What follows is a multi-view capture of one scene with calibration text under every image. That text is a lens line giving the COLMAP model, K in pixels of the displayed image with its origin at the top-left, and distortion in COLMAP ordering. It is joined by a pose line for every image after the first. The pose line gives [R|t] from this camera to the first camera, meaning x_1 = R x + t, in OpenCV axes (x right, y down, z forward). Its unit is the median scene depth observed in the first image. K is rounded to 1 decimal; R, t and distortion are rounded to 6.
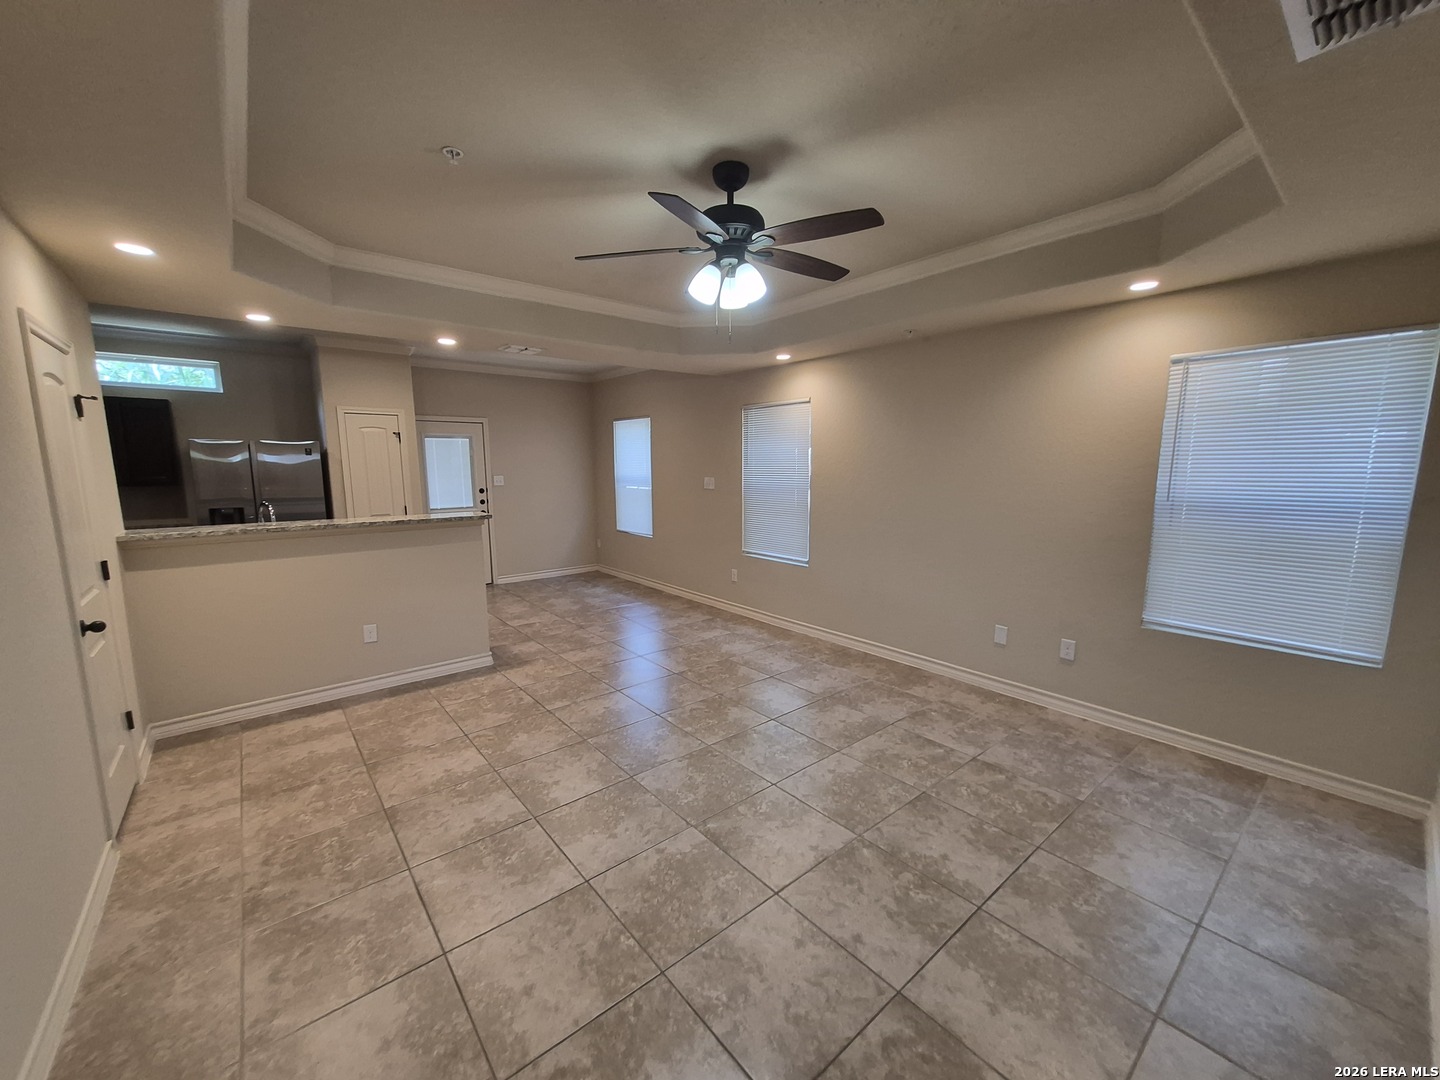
lens RADIAL K [[564.9, 0, 709.2], [0, 564.9, 546.9], [0, 0, 1]] dist [0.006520, -0.000449]
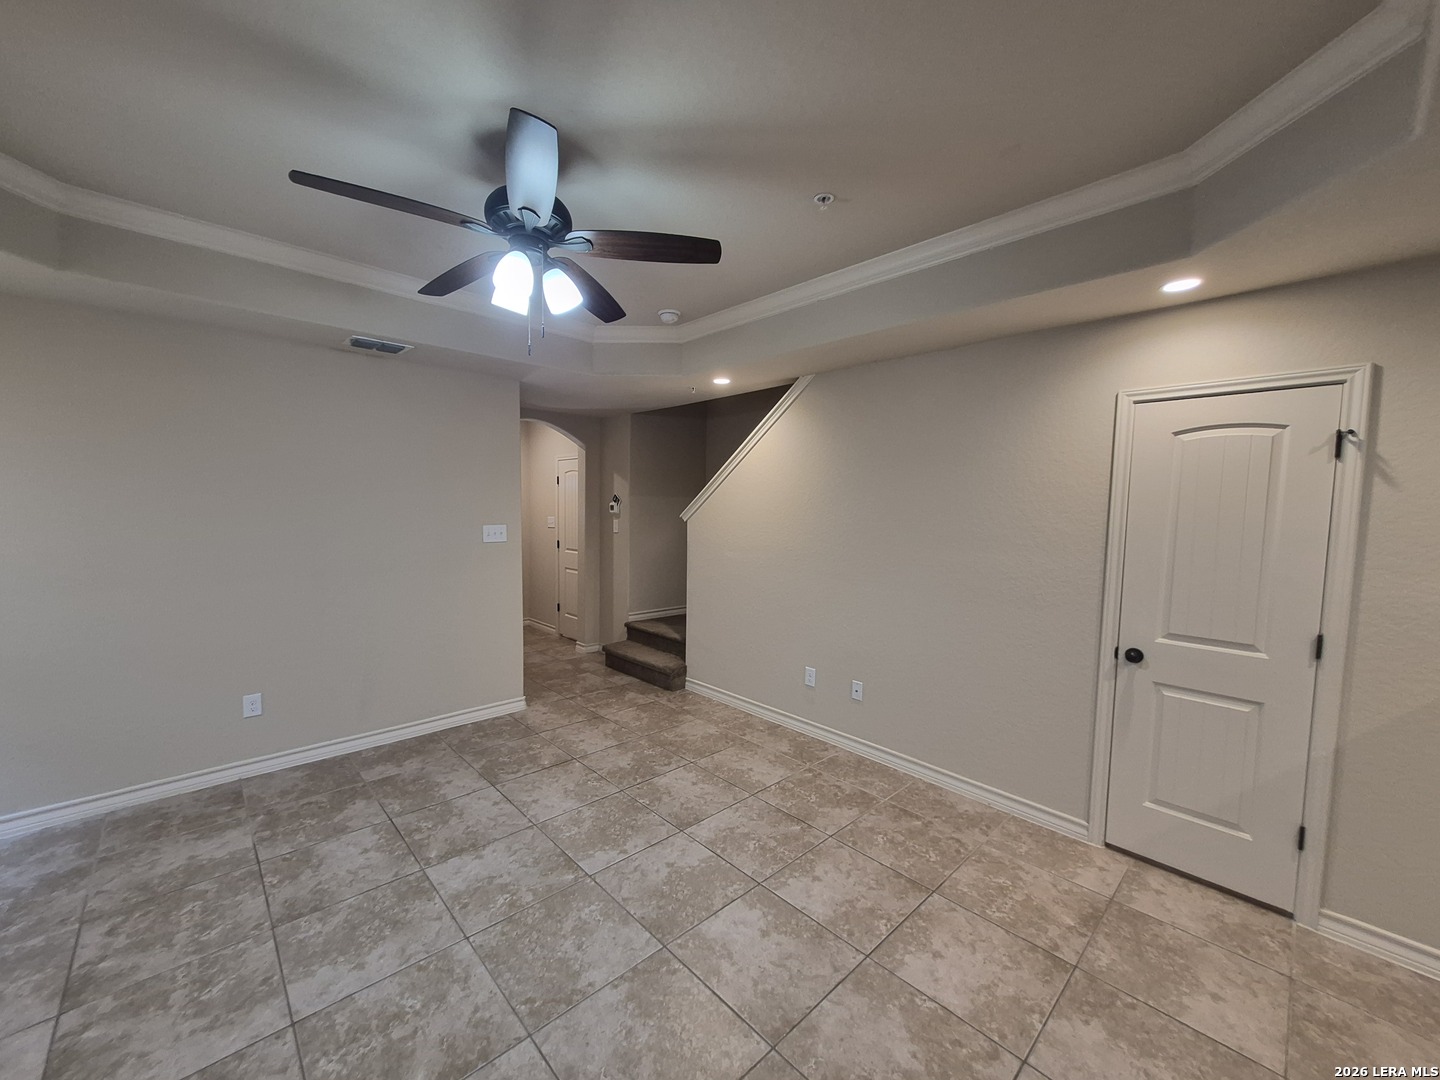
lens RADIAL K [[564.9, 0, 709.2], [0, 564.9, 546.9], [0, 0, 1]] dist [0.006520, -0.000449]
pose [[-0.997873, -0.008679, -0.064606, -0.132069], [-0.022893, 0.974624, 0.222673, -0.218467], [0.061034, 0.223679, -0.972750, 1.456565]]
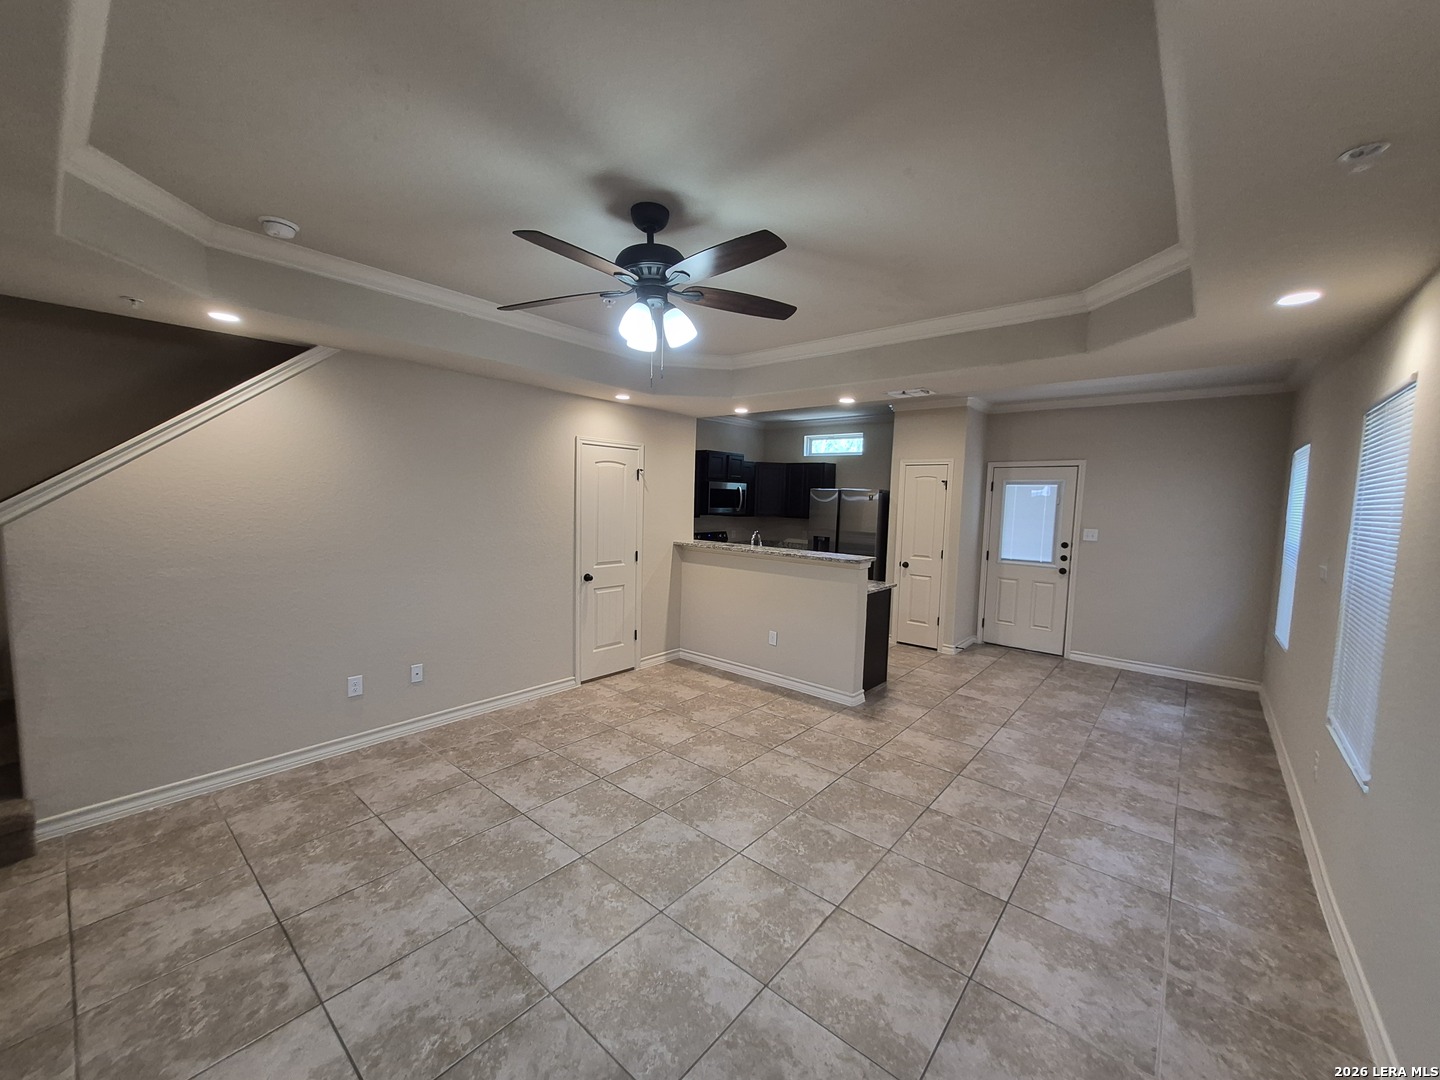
lens RADIAL K [[564.9, 0, 709.2], [0, 564.9, 546.9], [0, 0, 1]] dist [0.006520, -0.000449]
pose [[0.172550, 0.095455, -0.980365, 0.779068], [-0.172610, 0.982822, 0.065314, -0.137859], [0.969759, 0.157950, 0.186063, 0.750331]]
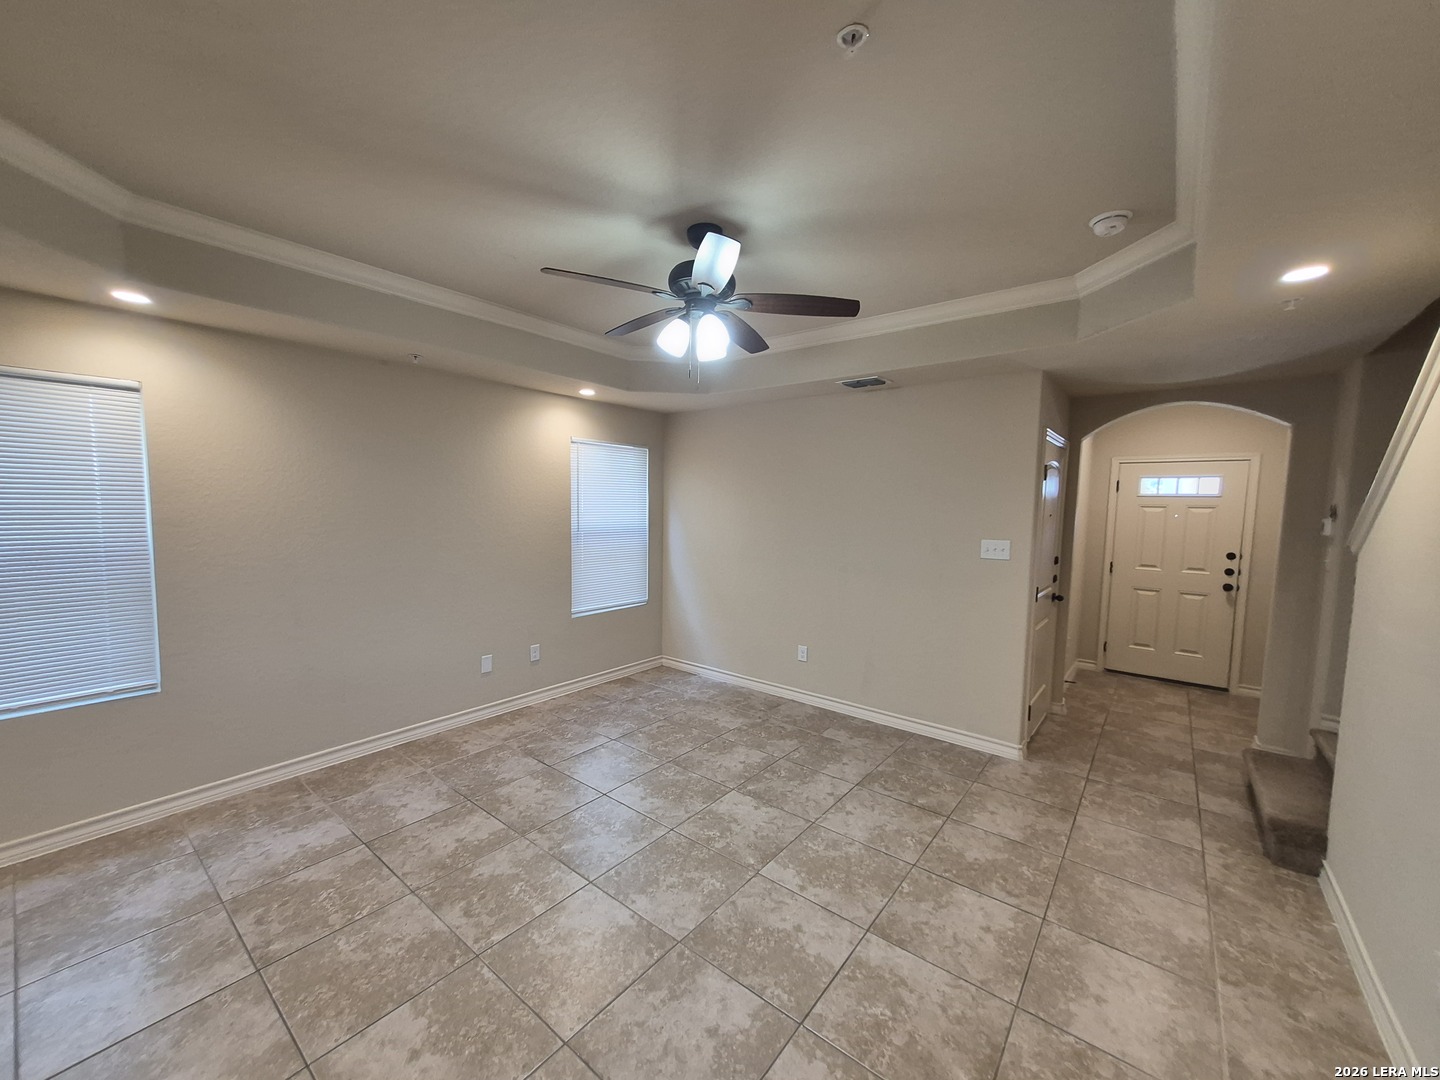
lens RADIAL K [[564.9, 0, 709.2], [0, 564.9, 546.9], [0, 0, 1]] dist [0.006520, -0.000449]
pose [[-0.201527, -0.076452, 0.976495, -0.753791], [0.129480, 0.986121, 0.103928, -0.151033], [-0.970887, 0.147380, -0.188831, 0.945719]]
